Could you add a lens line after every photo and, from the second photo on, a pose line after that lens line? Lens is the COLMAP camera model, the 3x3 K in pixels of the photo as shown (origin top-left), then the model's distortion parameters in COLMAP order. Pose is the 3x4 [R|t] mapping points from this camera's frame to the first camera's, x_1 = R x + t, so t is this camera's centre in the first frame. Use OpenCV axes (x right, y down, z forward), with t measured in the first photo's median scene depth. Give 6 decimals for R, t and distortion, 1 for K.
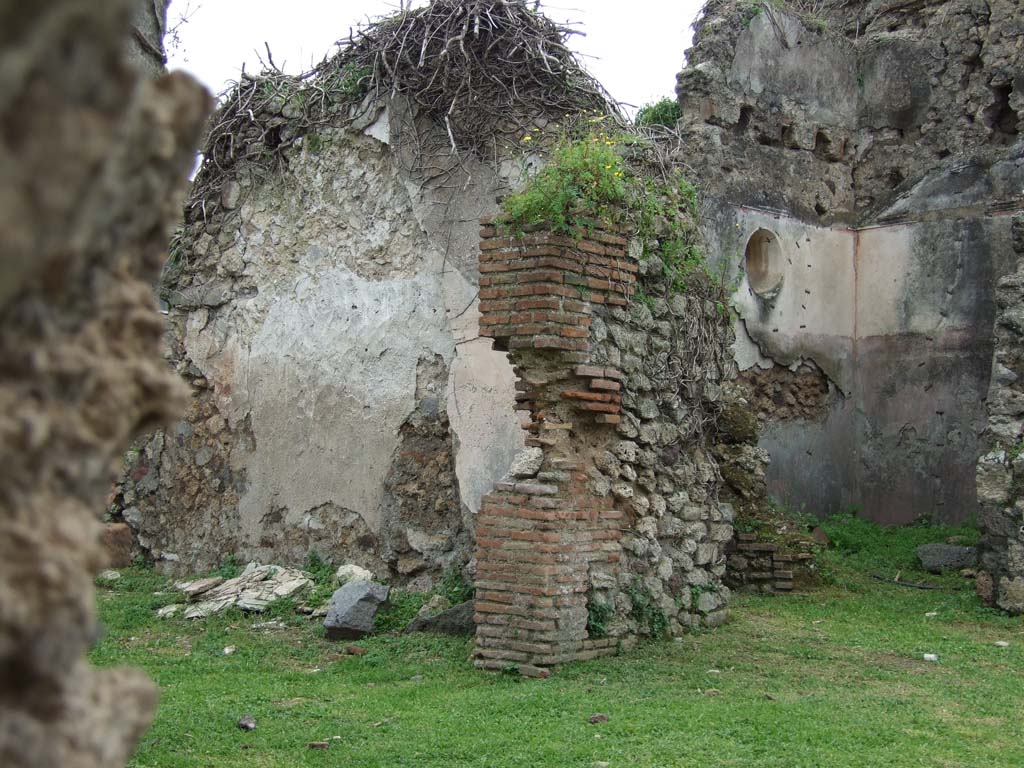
lens RADIAL K [[1244.2, 0, 564.4], [0, 1244.2, 375.0], [0, 0, 1]] dist [-0.019129, 0.000000]
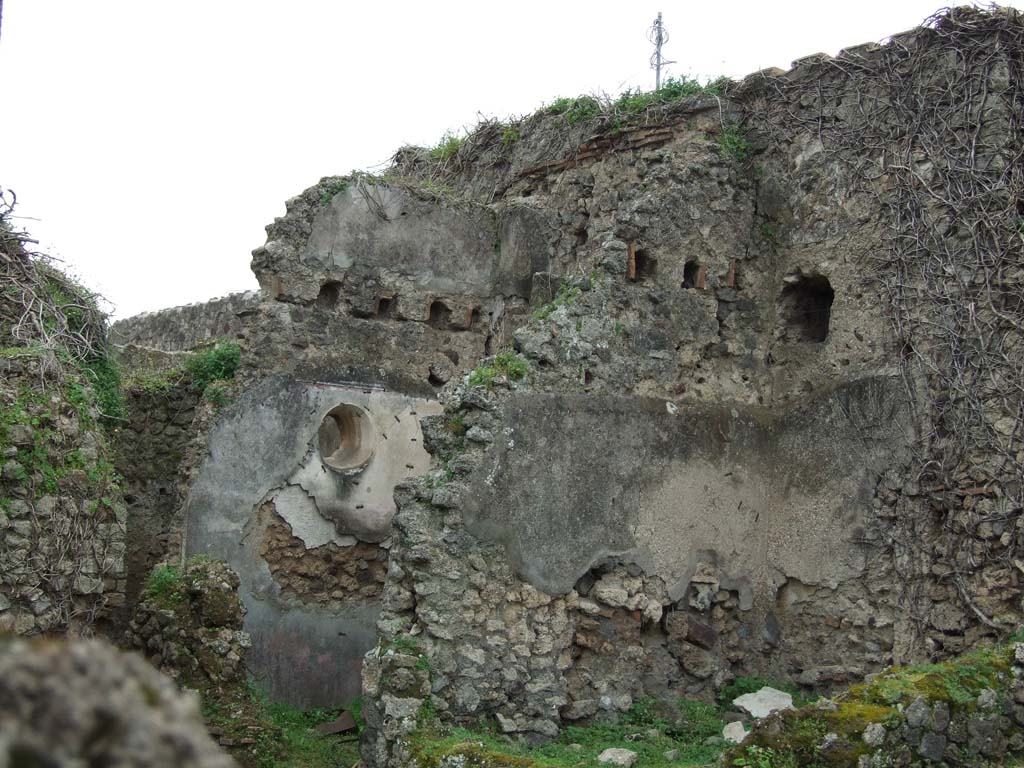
lens RADIAL K [[1537.2, 0, 515.7], [0, 1537.2, 421.8], [0, 0, 1]] dist [0.045550, 0.000000]
pose [[0.995790, 0.018357, -0.089809, 0.608245], [-0.022751, 0.998581, -0.048150, -0.071794], [0.088798, 0.049990, 0.994794, -0.308357]]
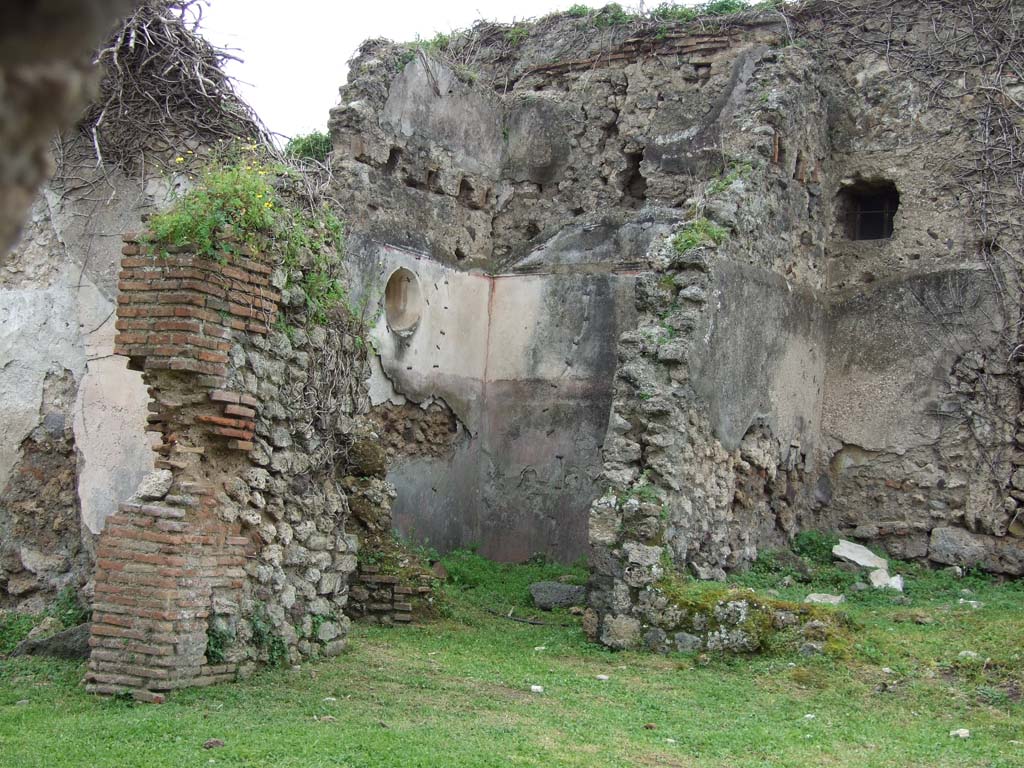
lens RADIAL K [[1244.2, 0, 464.3], [0, 1244.2, 383.6], [0, 0, 1]] dist [-0.019129, 0.000000]
pose [[0.975021, 0.065900, 0.212113, -0.004320], [-0.061932, 0.997760, -0.025305, -0.000042], [-0.213305, 0.011536, 0.976917, -0.014500]]
